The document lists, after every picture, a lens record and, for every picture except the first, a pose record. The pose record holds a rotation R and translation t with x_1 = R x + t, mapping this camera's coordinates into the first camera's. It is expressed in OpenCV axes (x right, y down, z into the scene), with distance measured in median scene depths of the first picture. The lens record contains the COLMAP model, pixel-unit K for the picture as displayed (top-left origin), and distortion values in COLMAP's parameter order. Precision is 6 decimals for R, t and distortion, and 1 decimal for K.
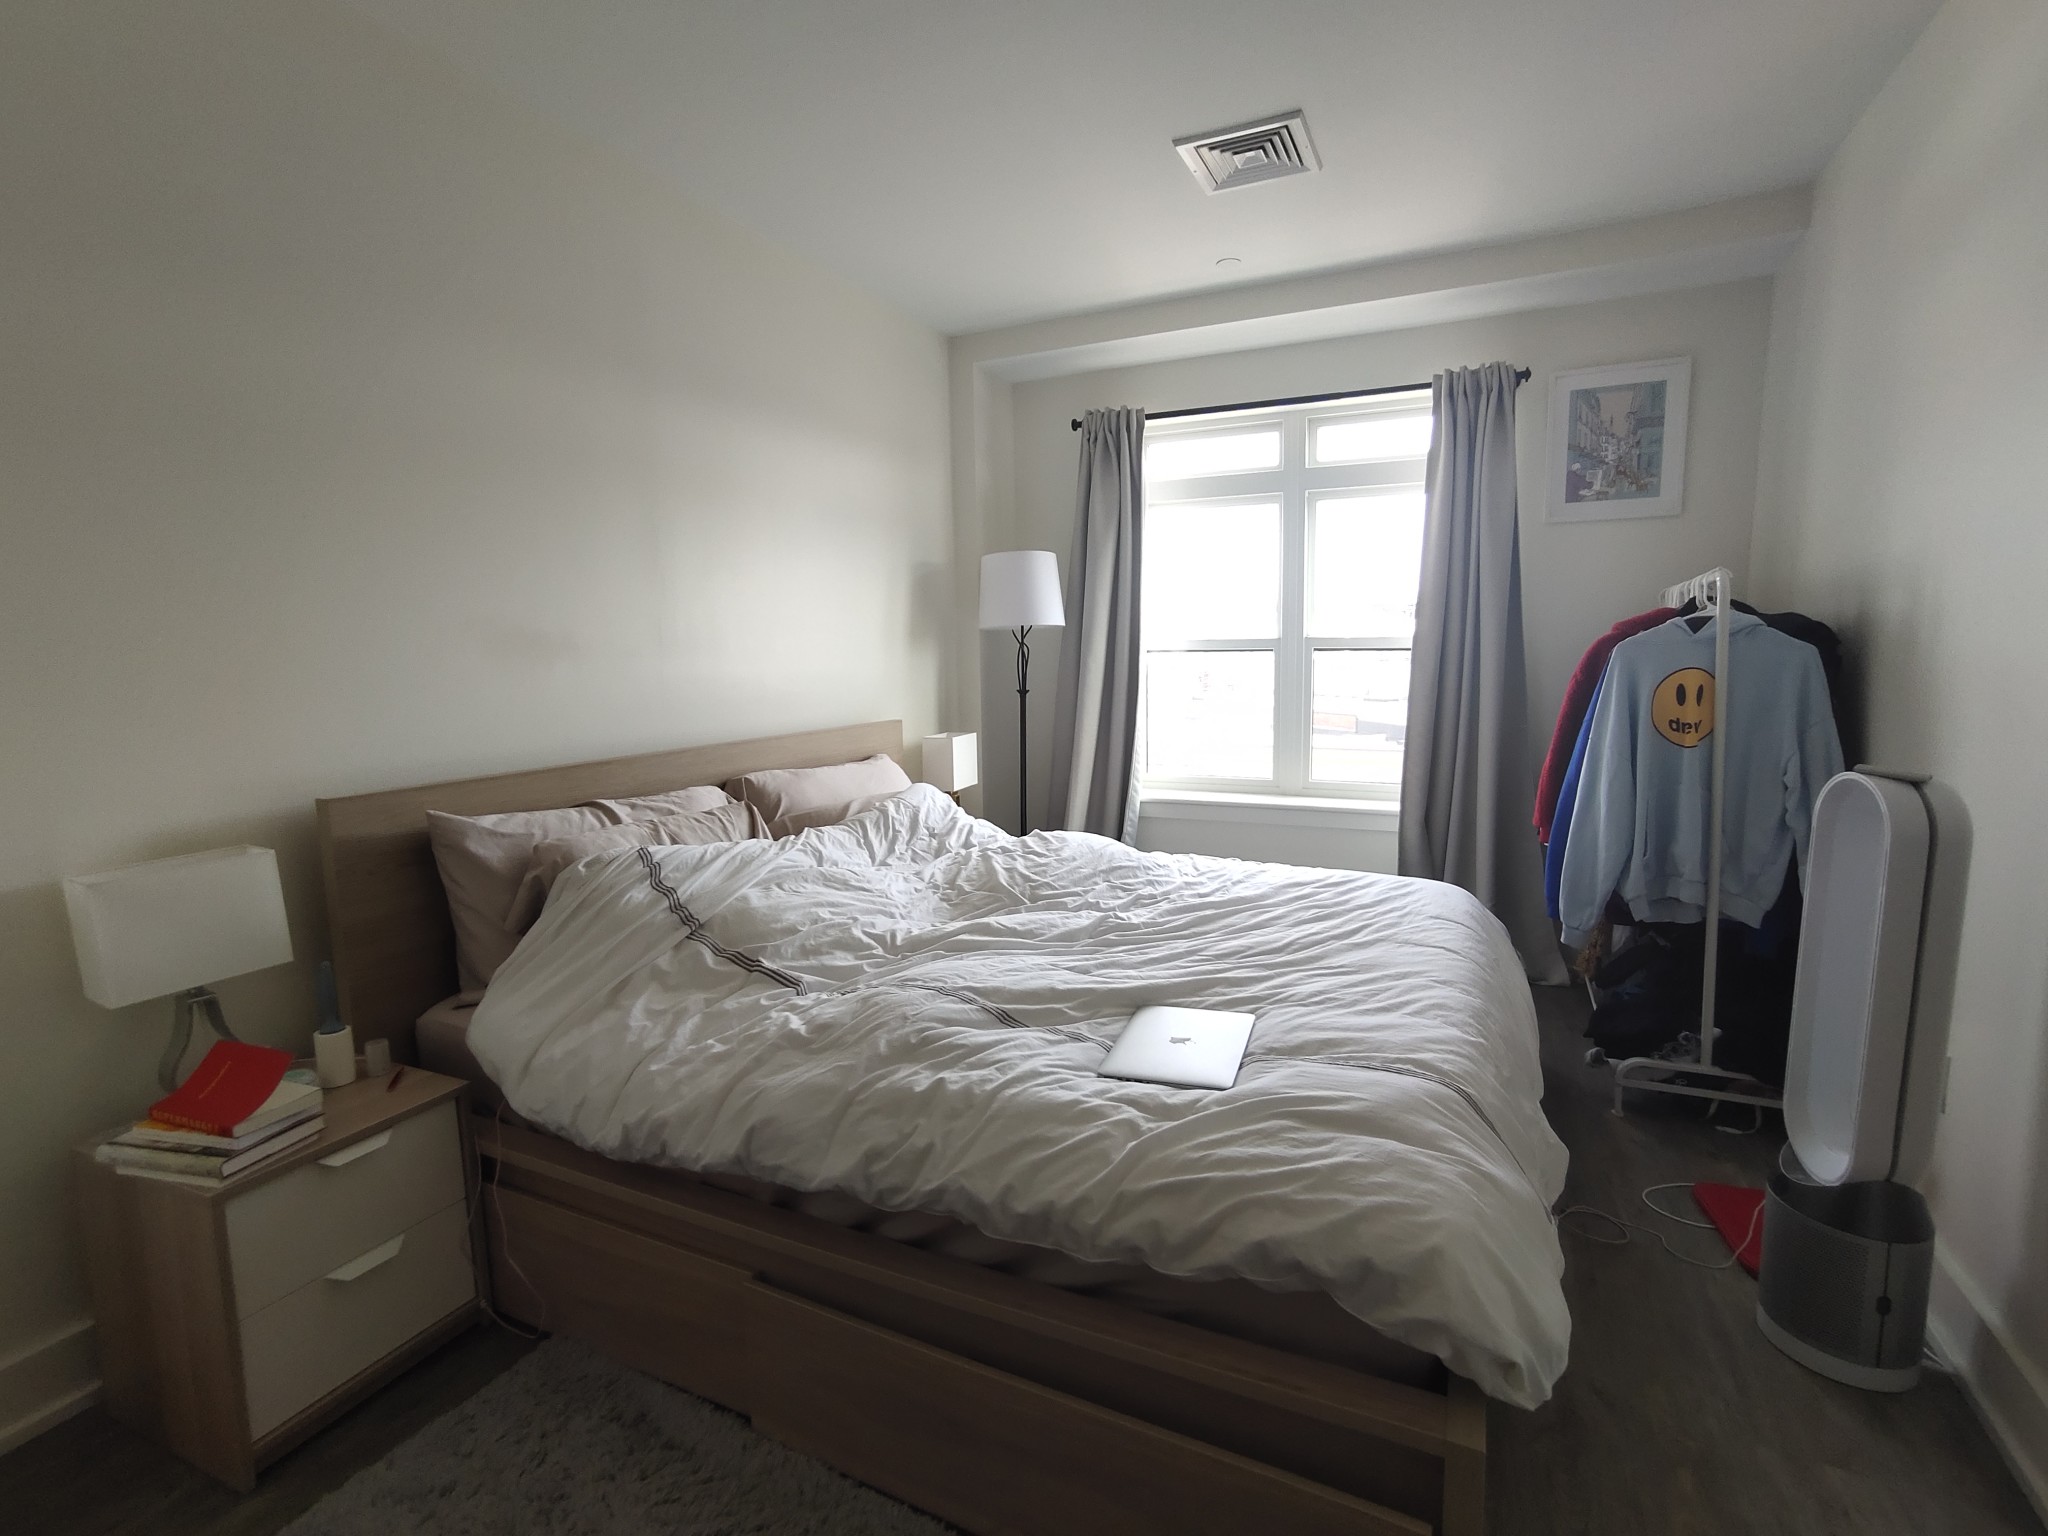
lens RADIAL K [[979.1, 0, 1028.4], [0, 979.1, 769.1], [0, 0, 1]] dist [-0.070746, 0.056258]
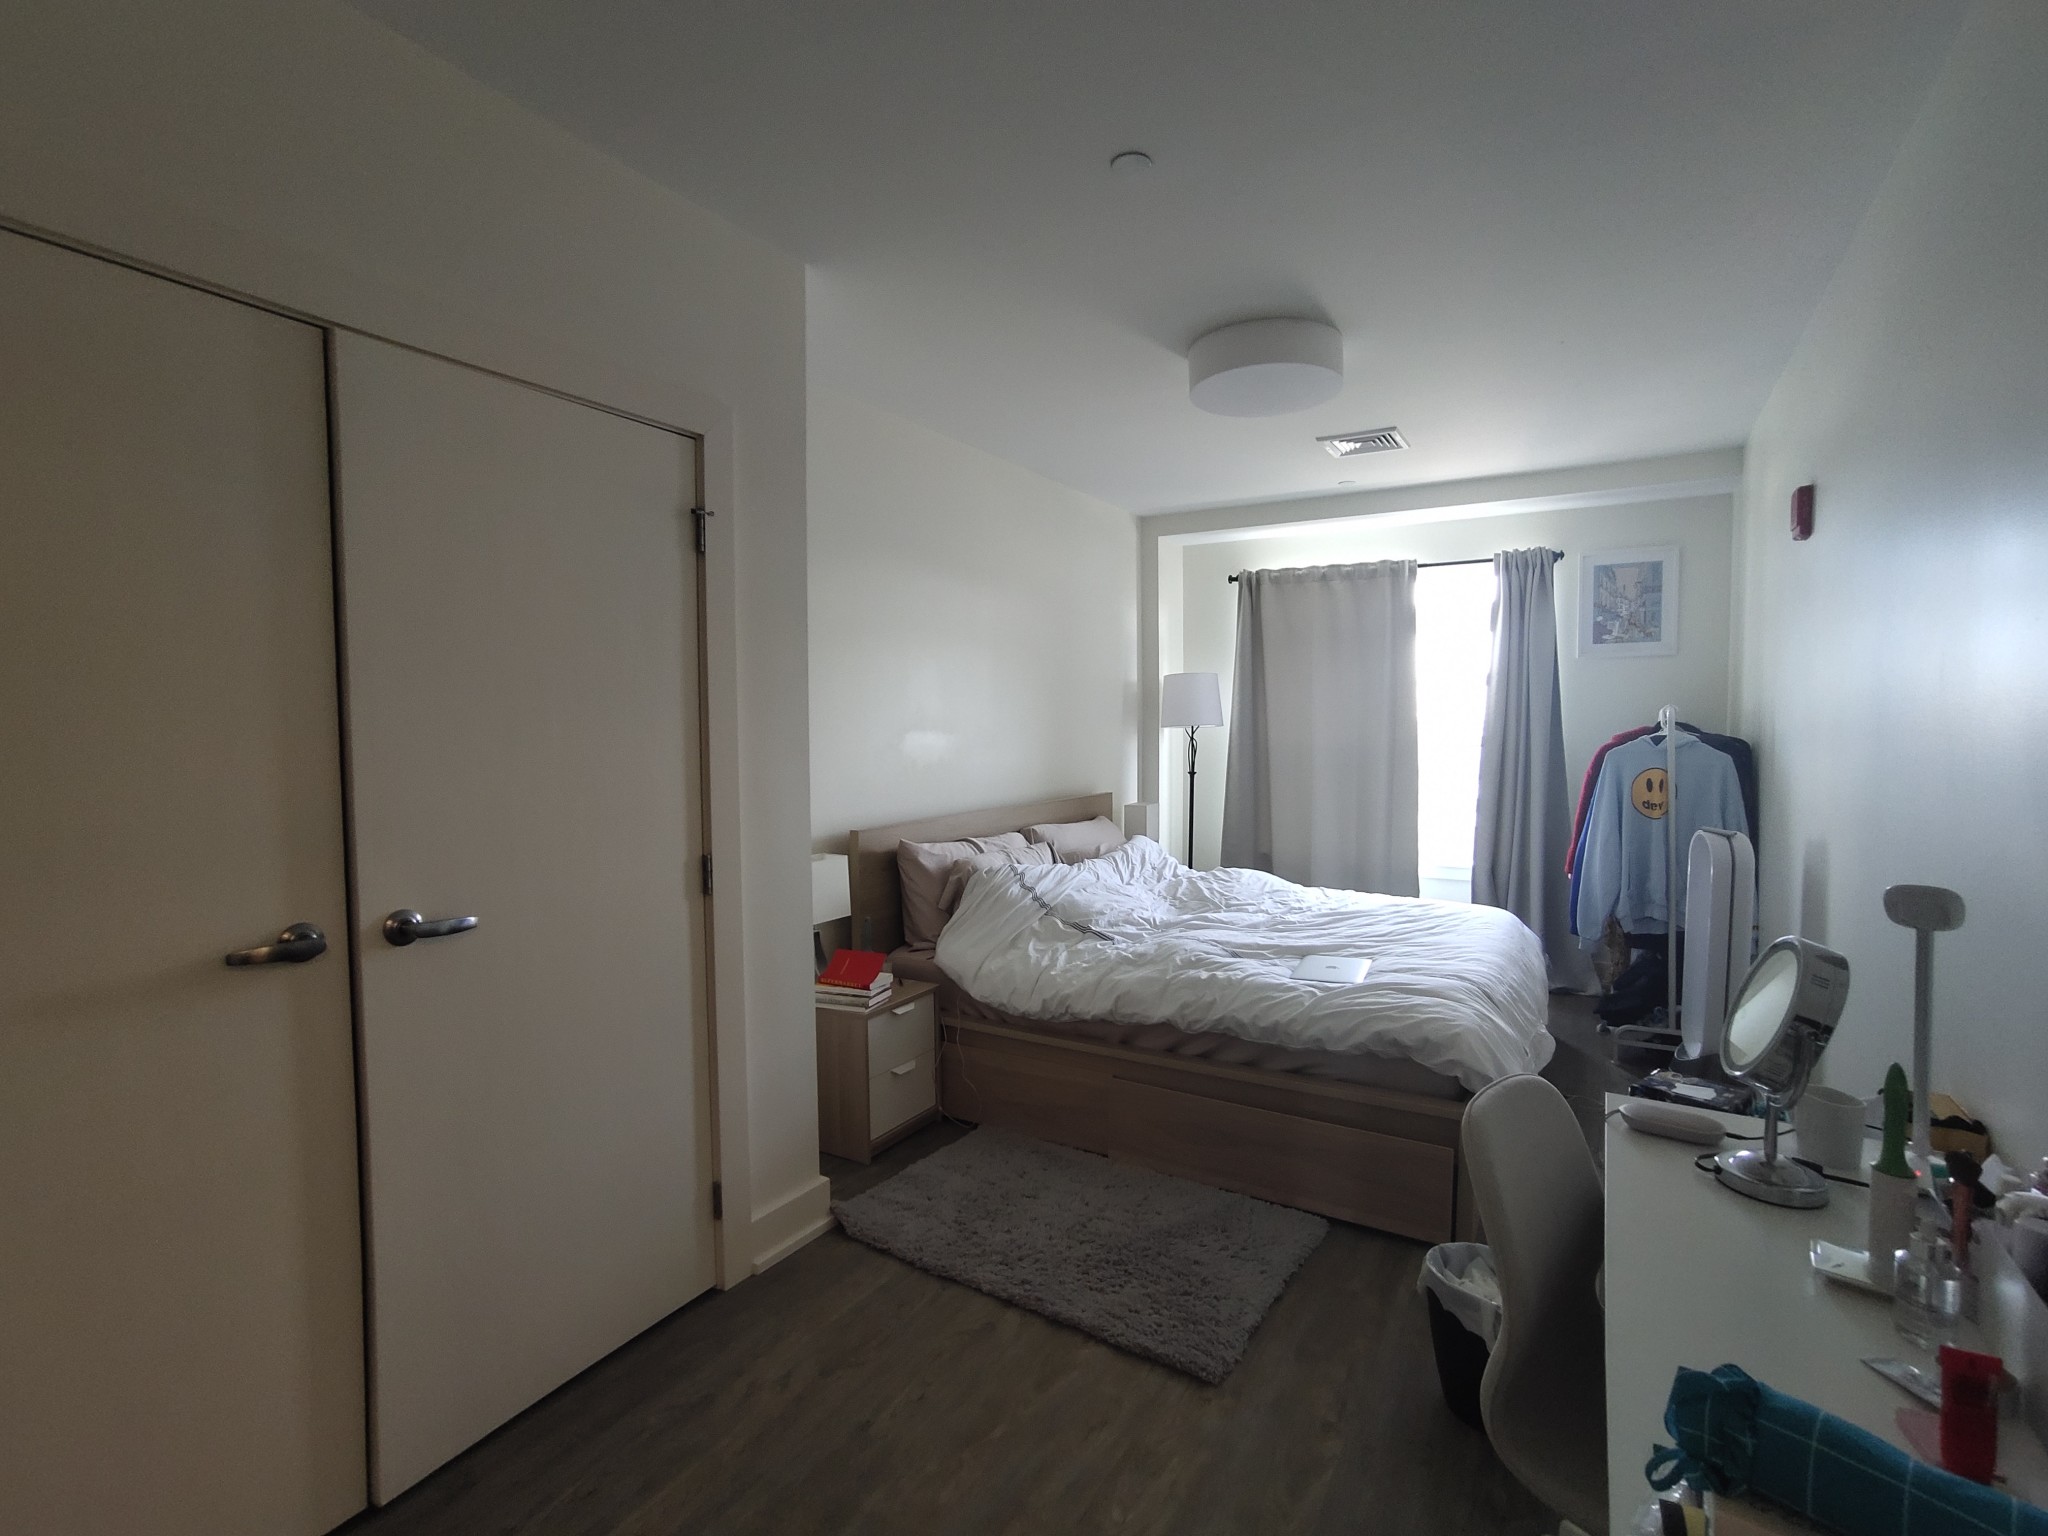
lens RADIAL K [[979.1, 0, 1028.4], [0, 979.1, 769.1], [0, 0, 1]] dist [-0.070746, 0.056258]
pose [[0.995384, 0.015426, -0.094720, -0.191196], [-0.022146, 0.997279, -0.070313, 0.031068], [0.093378, 0.072086, 0.993018, -0.710154]]
